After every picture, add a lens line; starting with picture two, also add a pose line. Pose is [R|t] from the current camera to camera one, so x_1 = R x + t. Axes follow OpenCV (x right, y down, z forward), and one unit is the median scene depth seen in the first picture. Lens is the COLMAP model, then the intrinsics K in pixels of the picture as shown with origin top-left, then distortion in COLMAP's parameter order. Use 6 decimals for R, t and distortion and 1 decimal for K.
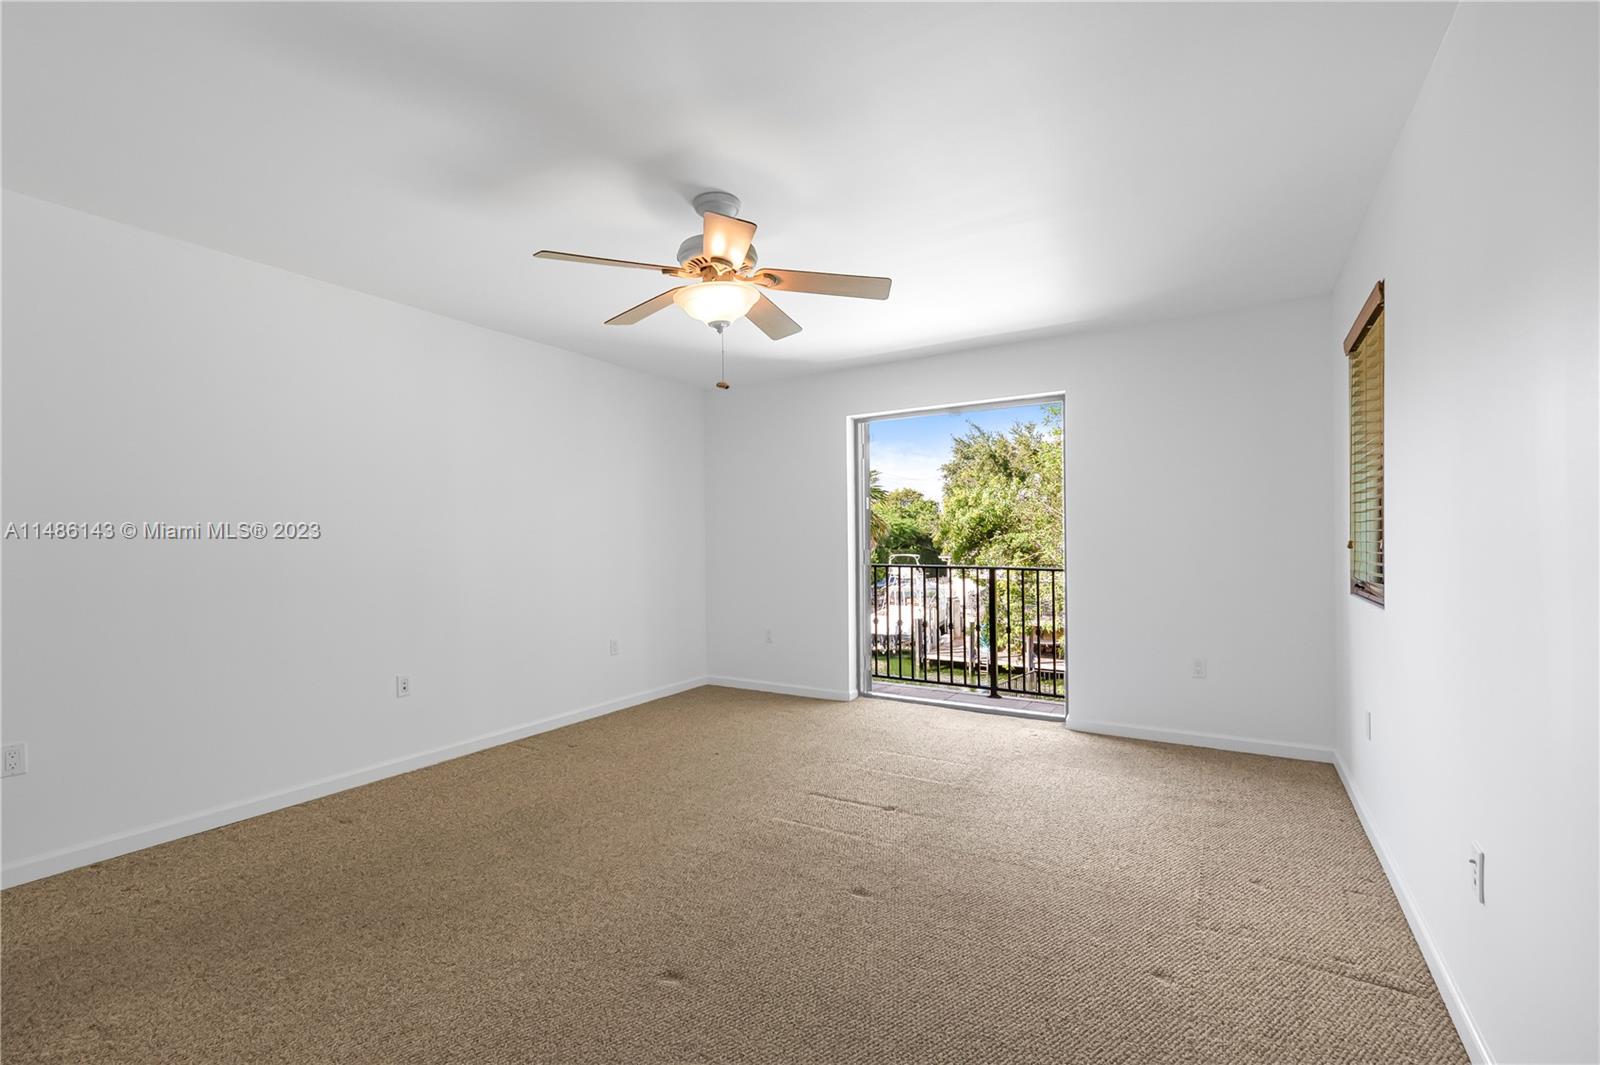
lens RADIAL K [[703.8, 0, 800.0], [0, 703.8, 532.5], [0, 0, 1]] dist [0.015320, -0.000285]
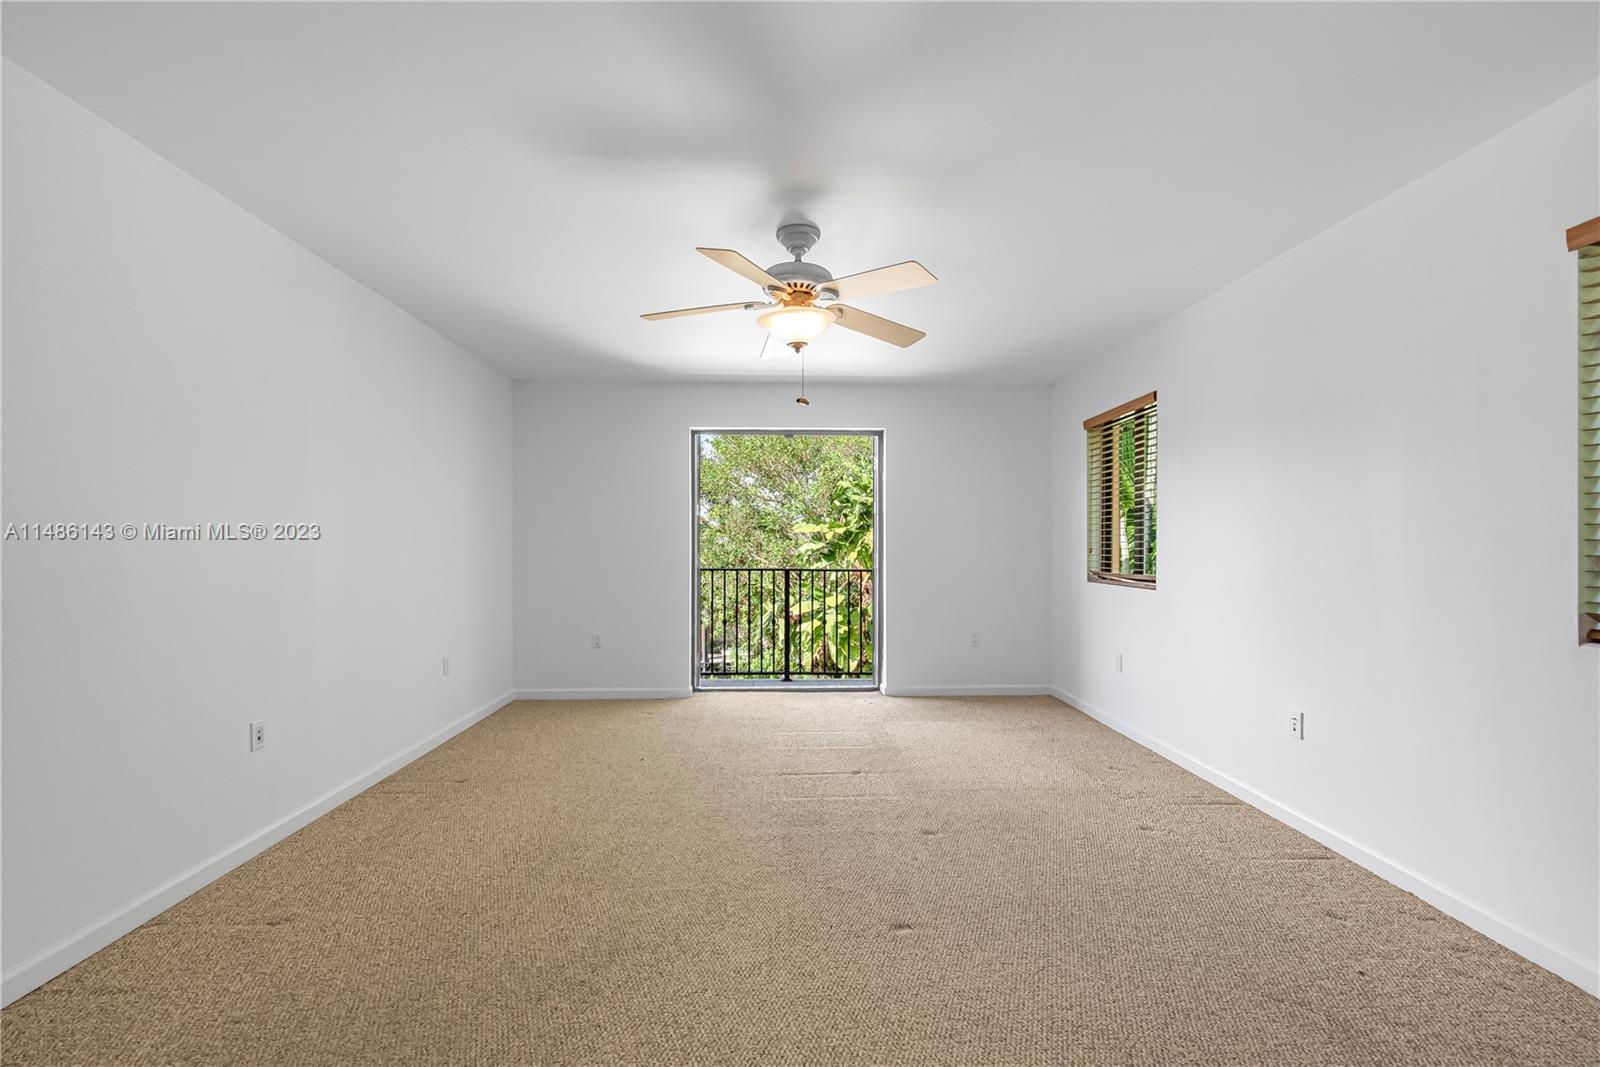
lens RADIAL K [[669.4, 0, 800.0], [0, 669.4, 533.5], [0, 0, 1]] dist [0.017443, -0.000096]
pose [[0.834807, 0.019378, 0.550202, -0.512322], [-0.015107, 0.999810, -0.012292, 0.006645], [-0.550336, 0.001950, 0.834941, 0.104106]]
